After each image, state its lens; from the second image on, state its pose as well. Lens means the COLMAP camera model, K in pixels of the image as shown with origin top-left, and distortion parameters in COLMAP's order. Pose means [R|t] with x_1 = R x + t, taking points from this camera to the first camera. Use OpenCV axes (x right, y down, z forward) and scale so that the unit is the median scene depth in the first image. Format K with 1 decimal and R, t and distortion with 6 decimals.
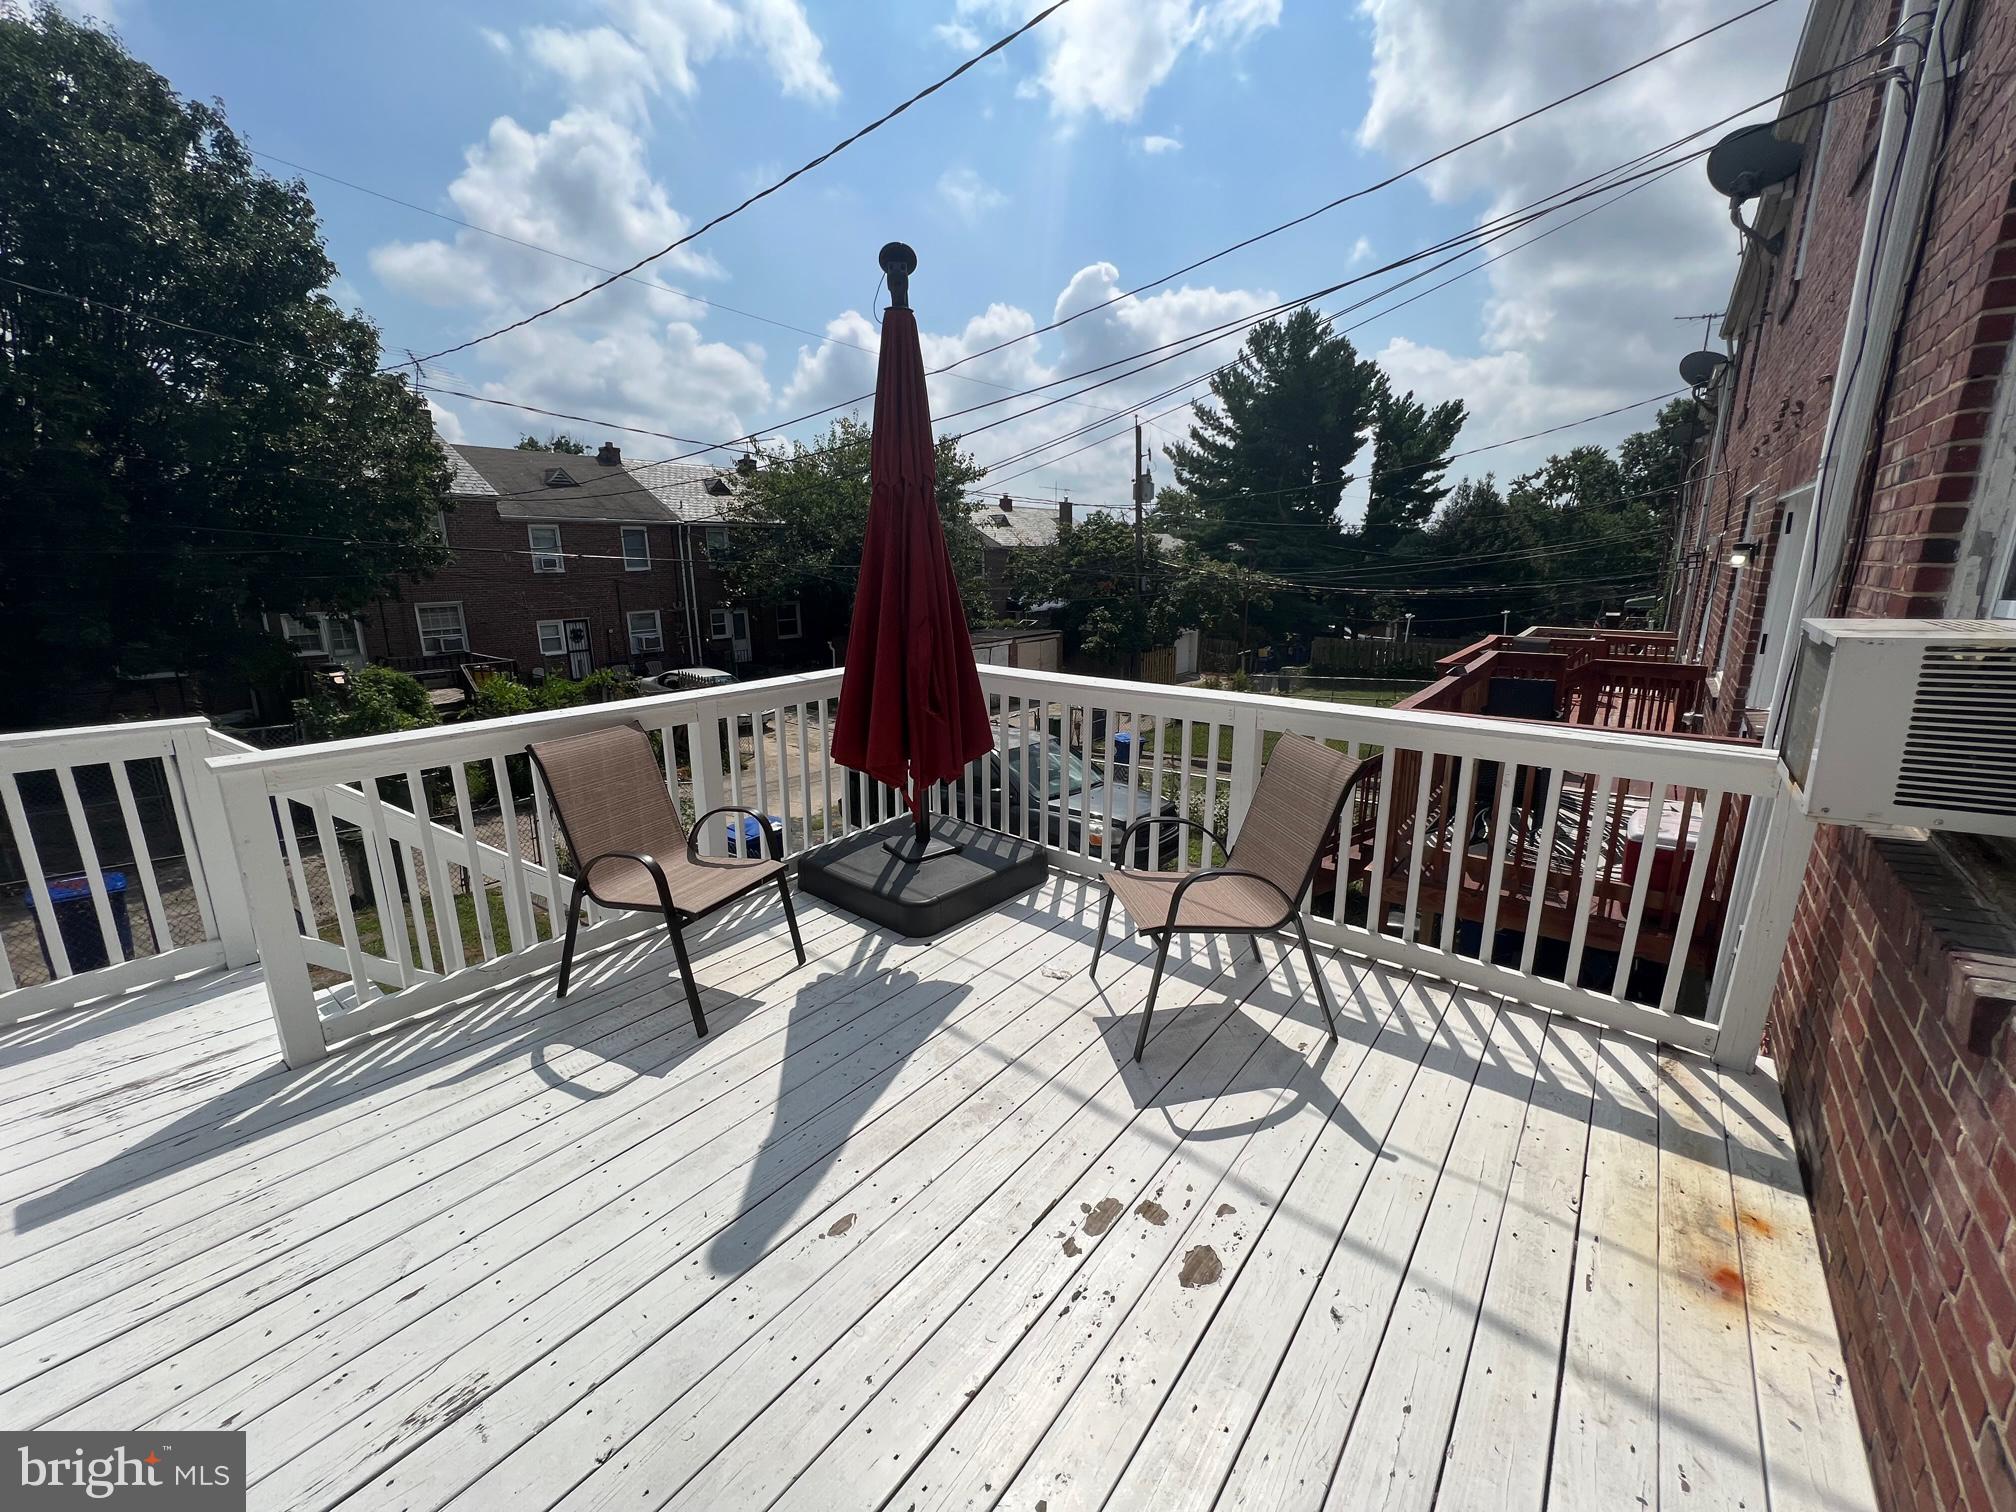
lens RADIAL K [[808.2, 0, 1000.1], [0, 808.2, 752.0], [0, 0, 1]] dist [-0.001620, 0.000124]
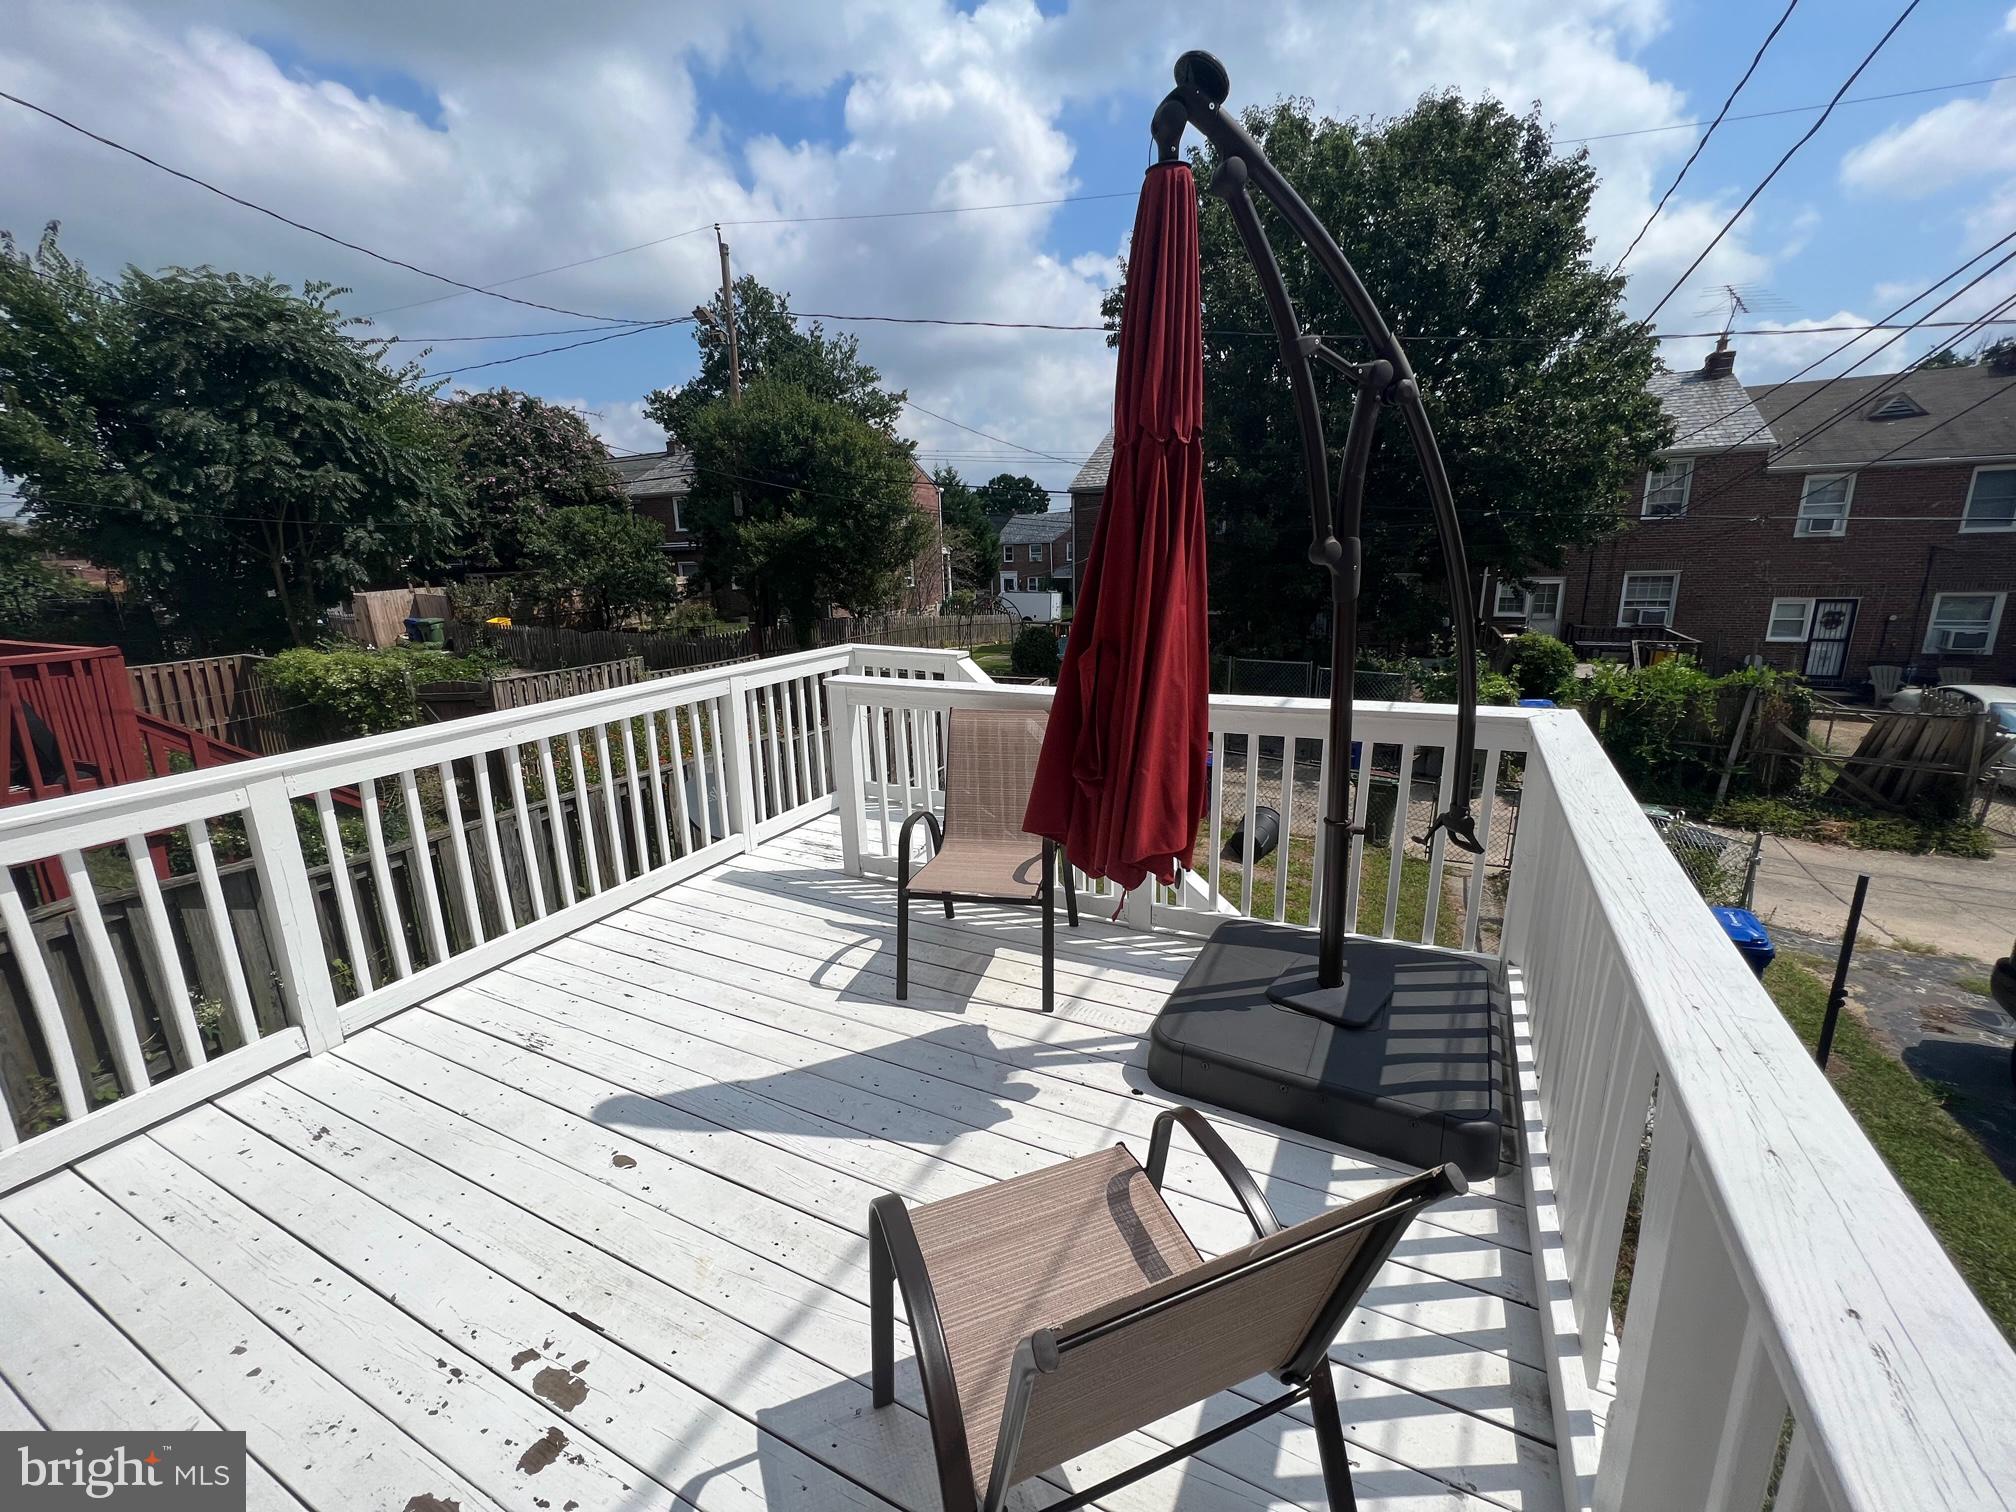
lens RADIAL K [[808.2, 0, 1000.1], [0, 808.2, 752.0], [0, 0, 1]] dist [-0.001620, 0.000124]
pose [[0.211564, 0.241895, -0.946957, 0.600285], [-0.200756, 0.958984, 0.200116, -0.205573], [0.956524, 0.147770, 0.251449, 0.813025]]
